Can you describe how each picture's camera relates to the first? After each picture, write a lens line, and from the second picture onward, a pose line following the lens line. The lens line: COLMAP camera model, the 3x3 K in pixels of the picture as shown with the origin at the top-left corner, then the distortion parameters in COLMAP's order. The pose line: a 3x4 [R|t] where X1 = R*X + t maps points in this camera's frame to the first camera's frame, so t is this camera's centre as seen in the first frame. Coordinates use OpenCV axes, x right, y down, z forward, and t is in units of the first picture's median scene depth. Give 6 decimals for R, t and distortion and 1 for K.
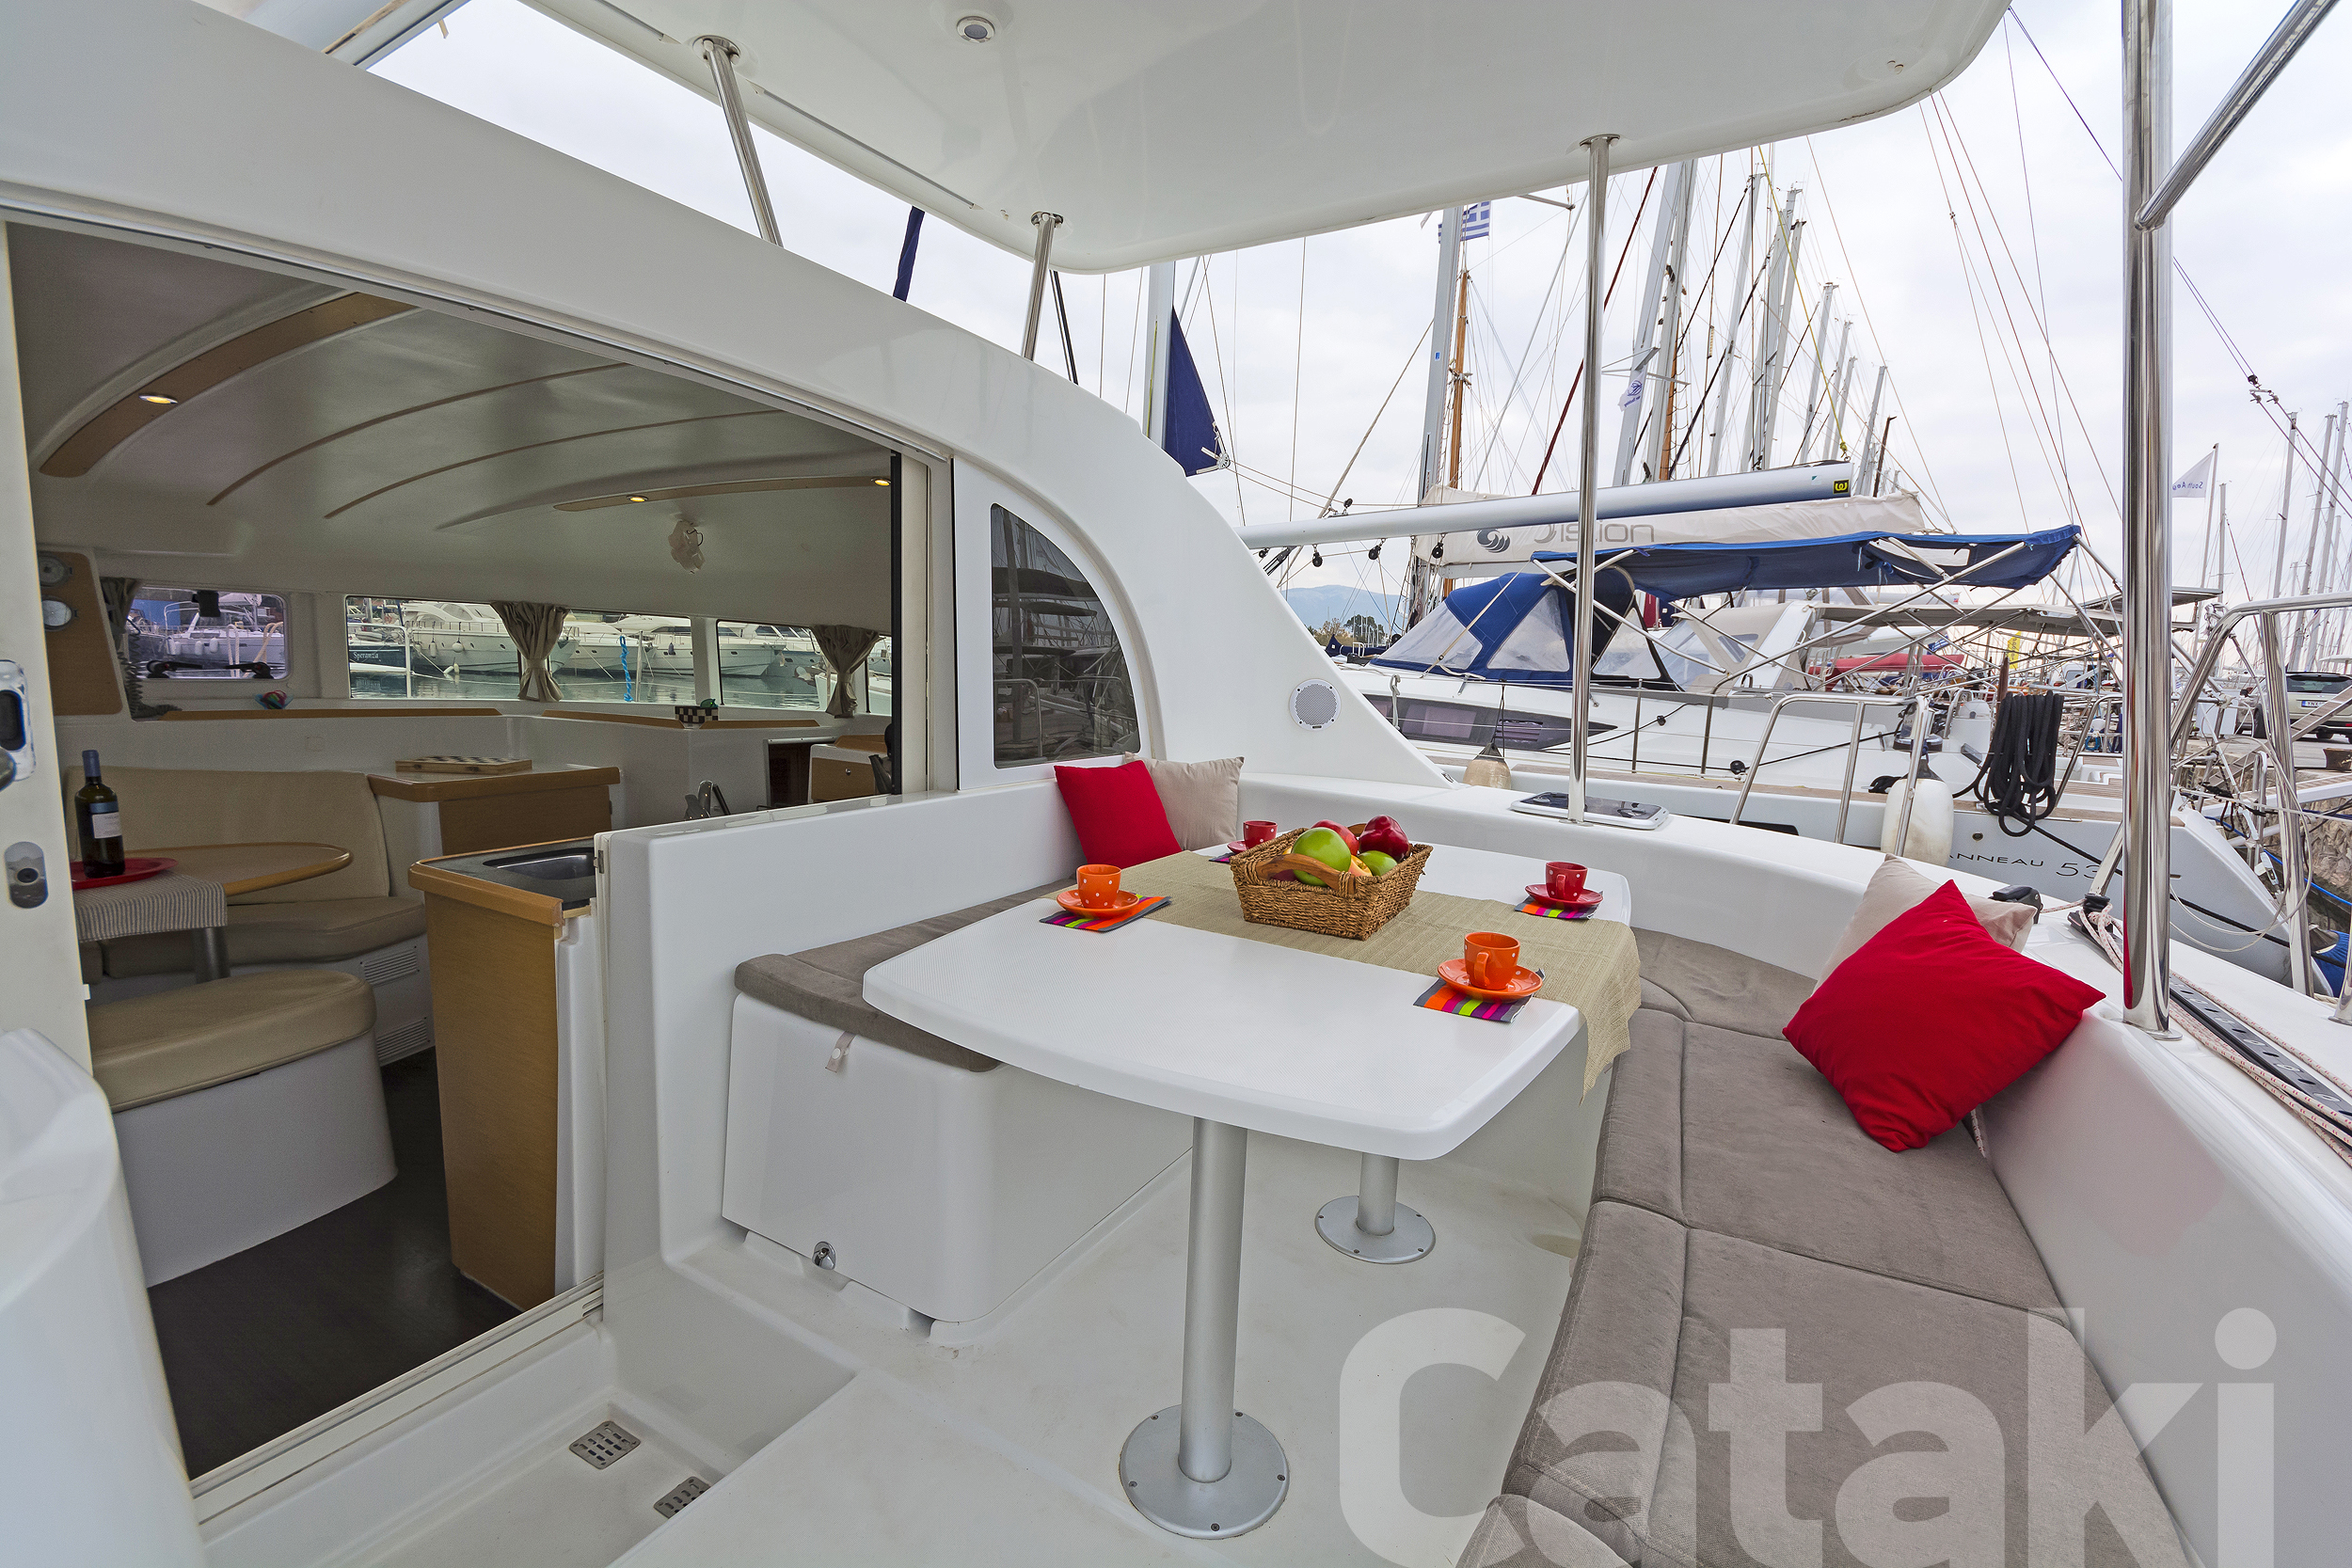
lens RADIAL K [[1025.7, 0, 1188.7], [0, 1025.7, 802.9], [0, 0, 1]] dist [0.002858, -0.005350]
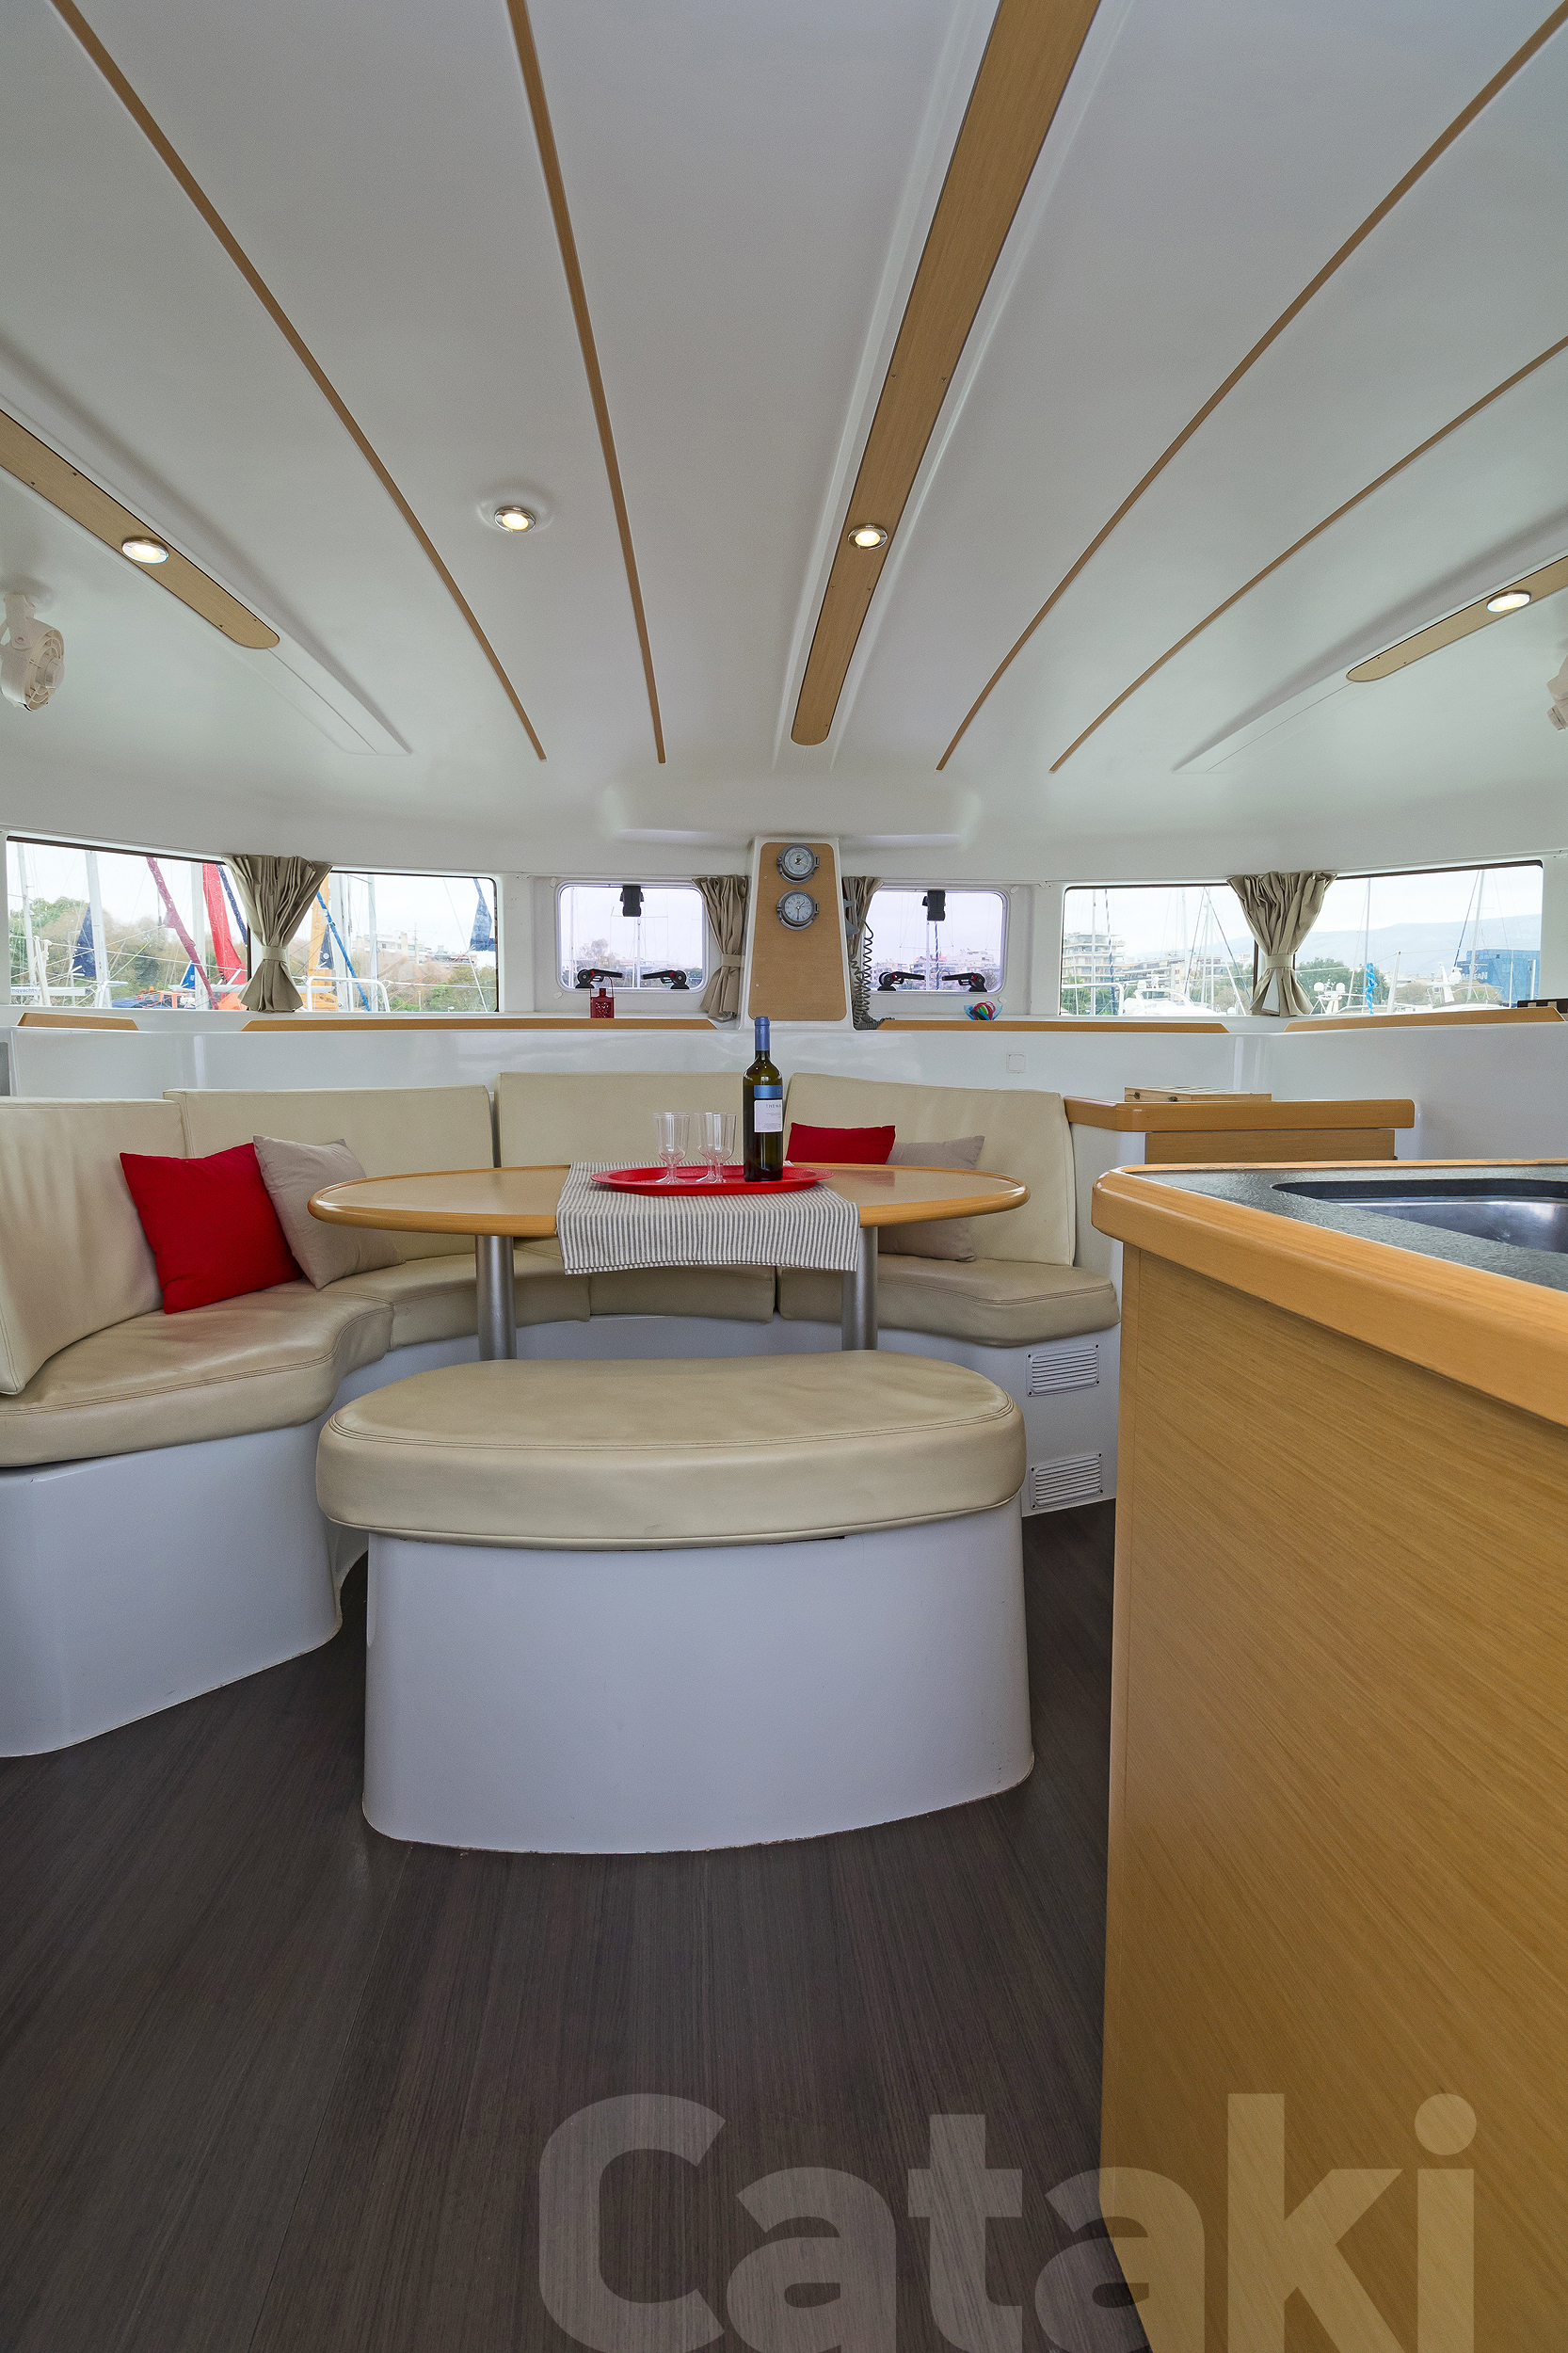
lens RADIAL K [[1059.1, 0, 759.1], [0, 1059.1, 1134.3], [0, 0, 1]] dist [-0.001602, 0.000095]
pose [[0.563917, 0.035500, -0.825068, -0.280280], [-0.097912, 0.994903, -0.024113, 0.036967], [0.820007, 0.094382, 0.564518, 0.372230]]
